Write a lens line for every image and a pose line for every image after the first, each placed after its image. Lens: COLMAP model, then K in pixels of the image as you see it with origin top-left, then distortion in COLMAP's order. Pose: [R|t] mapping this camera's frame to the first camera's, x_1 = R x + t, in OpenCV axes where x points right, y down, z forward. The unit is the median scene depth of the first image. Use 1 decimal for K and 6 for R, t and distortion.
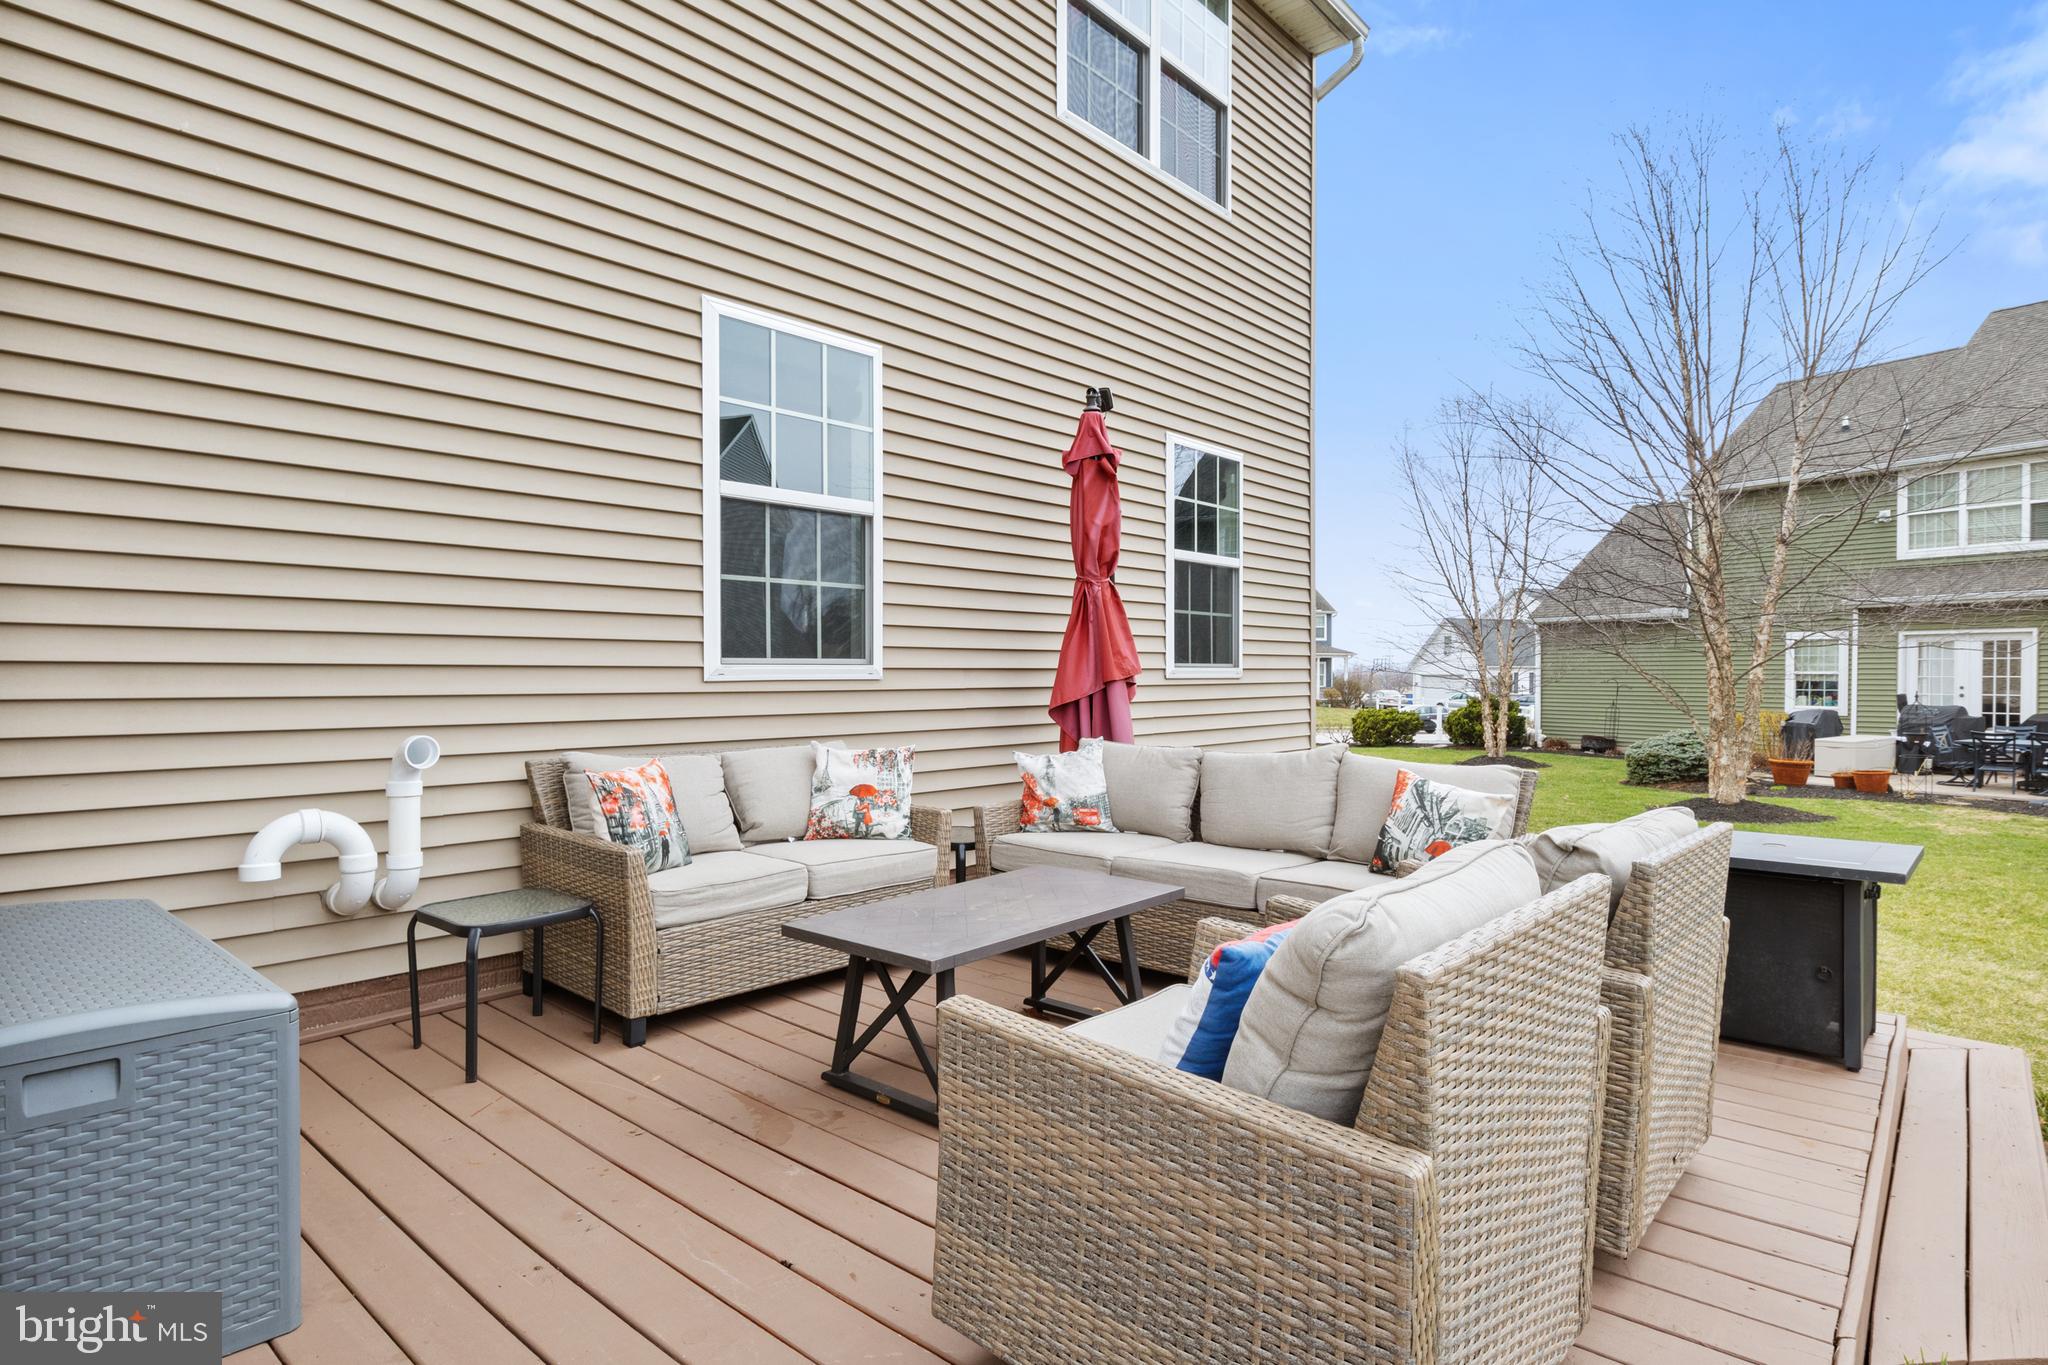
lens RADIAL K [[1066.7, 0, 1017.0], [0, 1066.7, 686.1], [0, 0, 1]] dist [-0.009434, 0.001790]
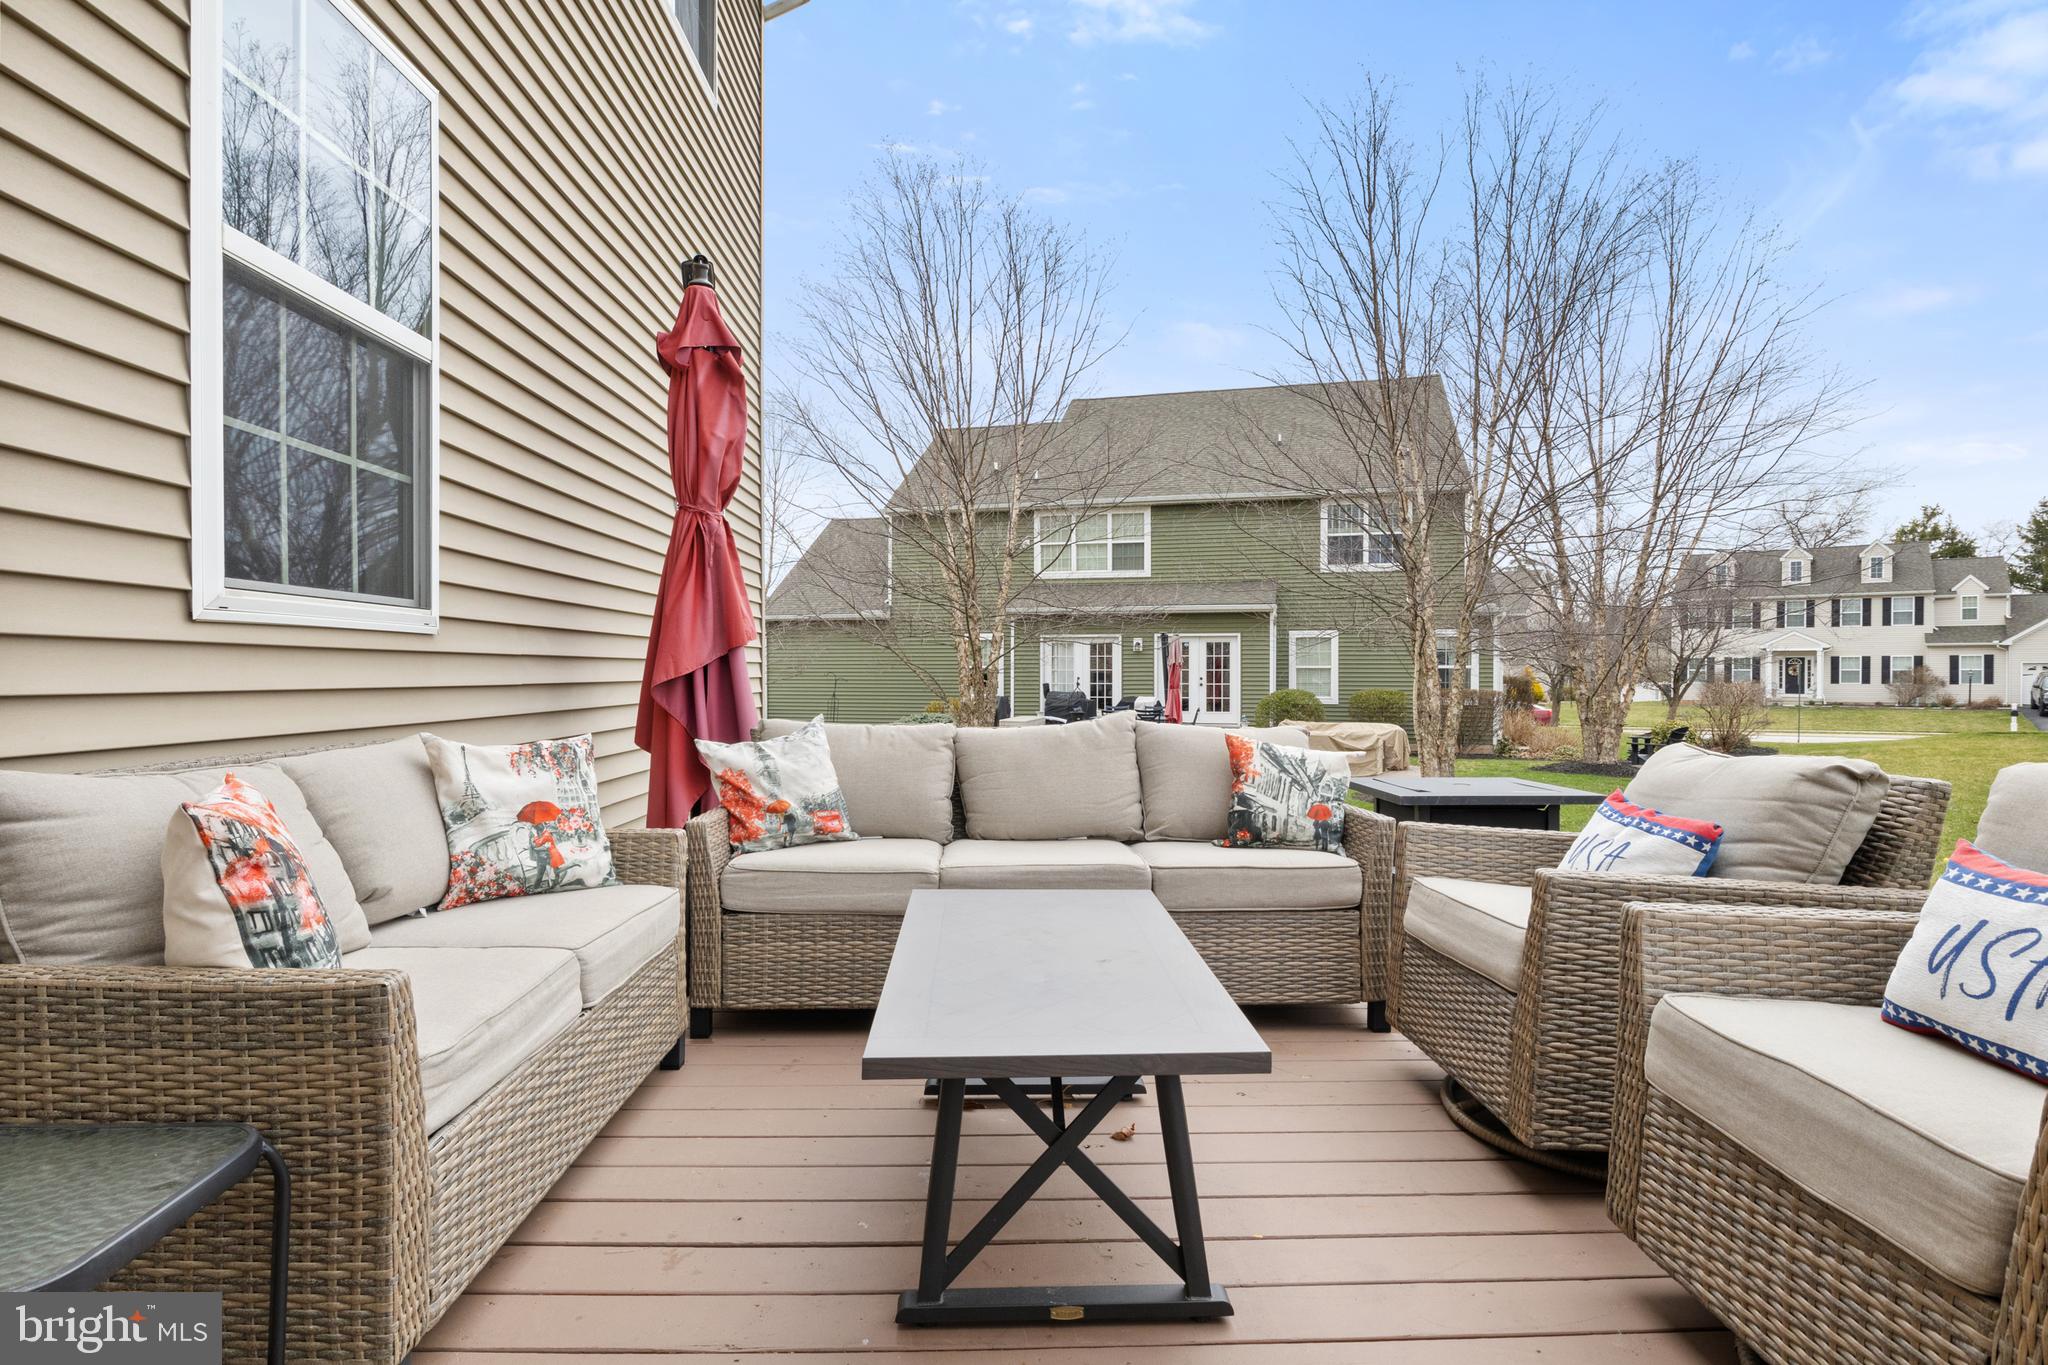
lens RADIAL K [[1066.7, 0, 1021.9], [0, 1066.7, 675.9], [0, 0, 1]] dist [-0.009434, 0.001790]
pose [[0.734350, -0.001672, 0.678769, -0.345274], [0.007035, 0.999962, -0.005149, 0.026884], [-0.678735, 0.008557, 0.734334, 0.378144]]
